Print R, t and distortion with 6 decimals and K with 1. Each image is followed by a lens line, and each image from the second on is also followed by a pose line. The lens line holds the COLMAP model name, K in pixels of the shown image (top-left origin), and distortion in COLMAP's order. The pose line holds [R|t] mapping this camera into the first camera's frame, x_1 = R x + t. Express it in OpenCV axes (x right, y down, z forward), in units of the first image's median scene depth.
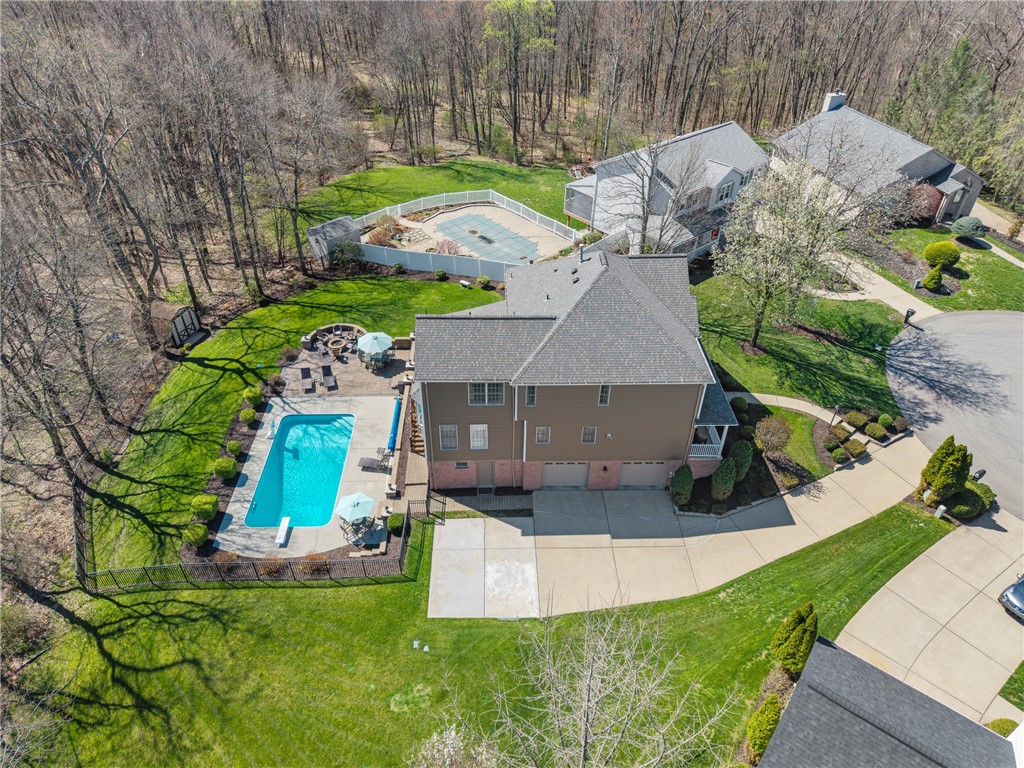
lens RADIAL K [[695.5, 0, 512.0], [0, 695.5, 384.0], [0, 0, 1]] dist [0.000793, 0.003227]
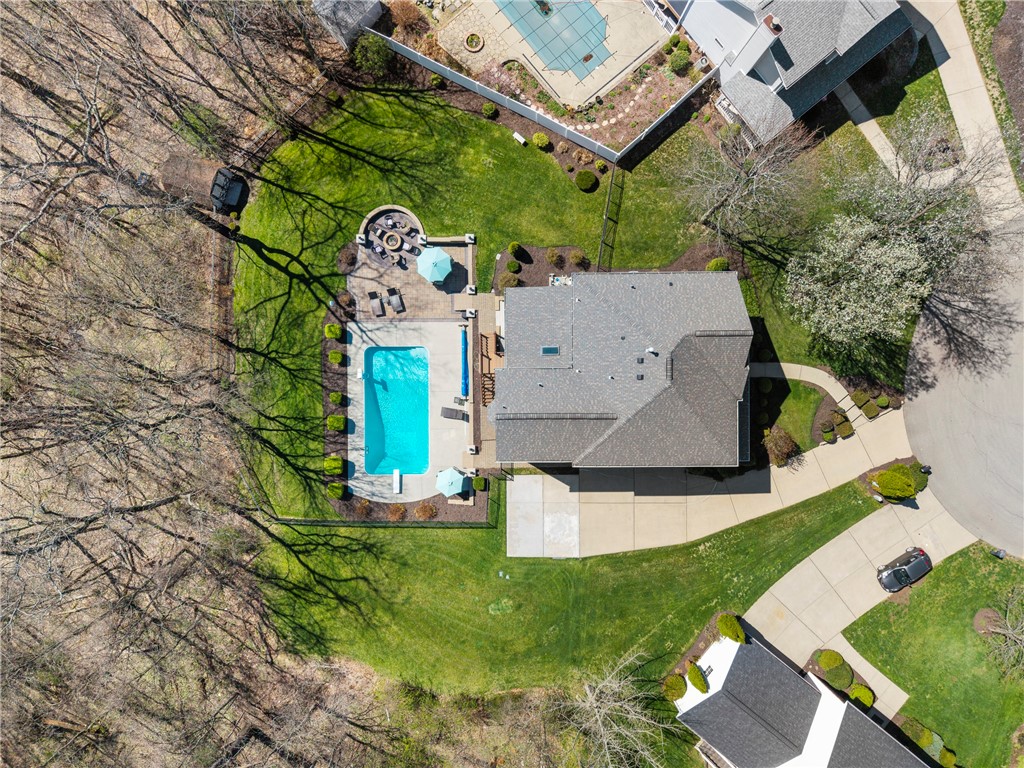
lens RADIAL K [[680.7, 0, 512.0], [0, 680.7, 384.0], [0, 0, 1]] dist [0.060971, -0.102410]
pose [[0.999724, 0.022250, 0.007548, -0.117252], [-0.019428, 0.602138, 0.798156, -0.999901], [0.013214, -0.798082, 0.602404, 0.351712]]
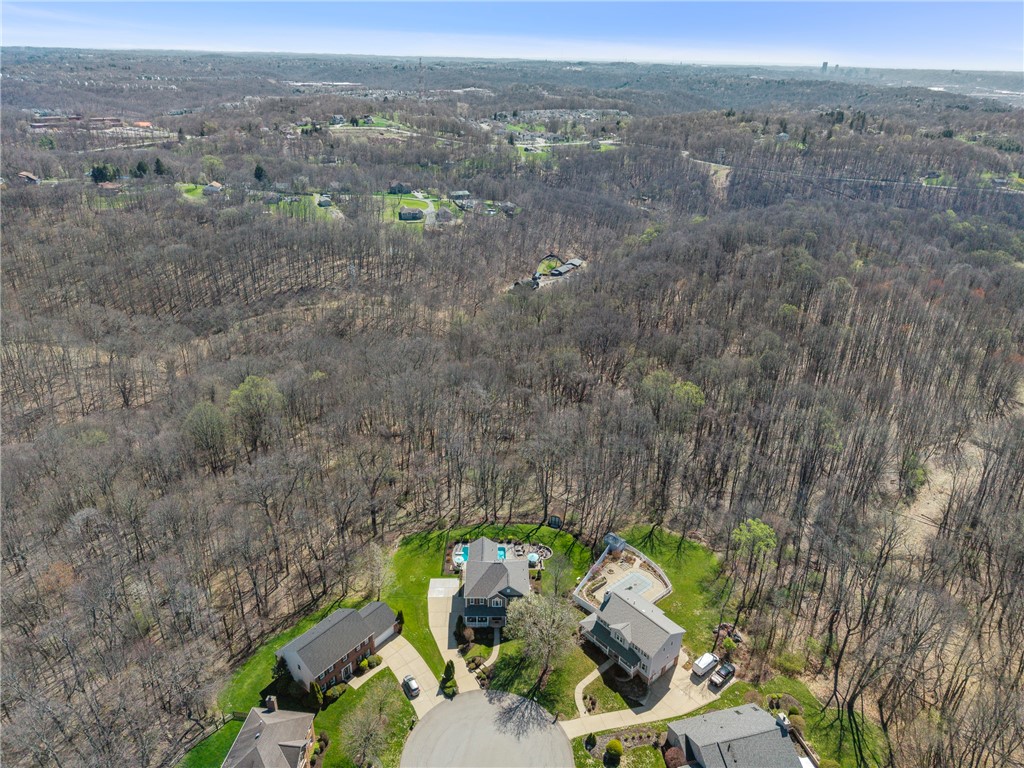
lens RADIAL K [[680.7, 0, 512.0], [0, 680.7, 384.0], [0, 0, 1]] dist [0.060971, -0.102410]
pose [[-0.011381, 0.419148, -0.907847, 2.918317], [-0.625979, 0.705005, 0.333344, -2.034820], [0.779757, 0.572087, 0.254354, -0.347070]]
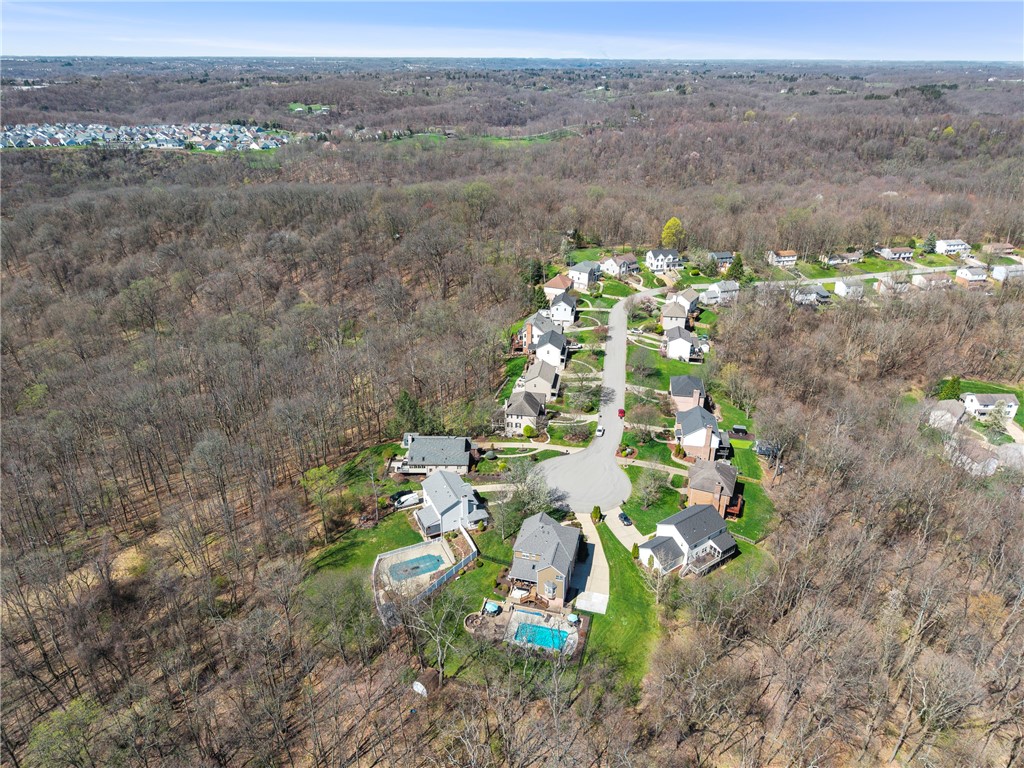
lens RADIAL K [[680.7, 0, 512.0], [0, 680.7, 384.0], [0, 0, 1]] dist [0.060971, -0.102410]
pose [[0.279150, -0.431176, 0.857999, -2.823248], [0.585157, 0.784834, 0.204027, -1.674643], [-0.761359, 0.445110, 0.471392, -0.970529]]
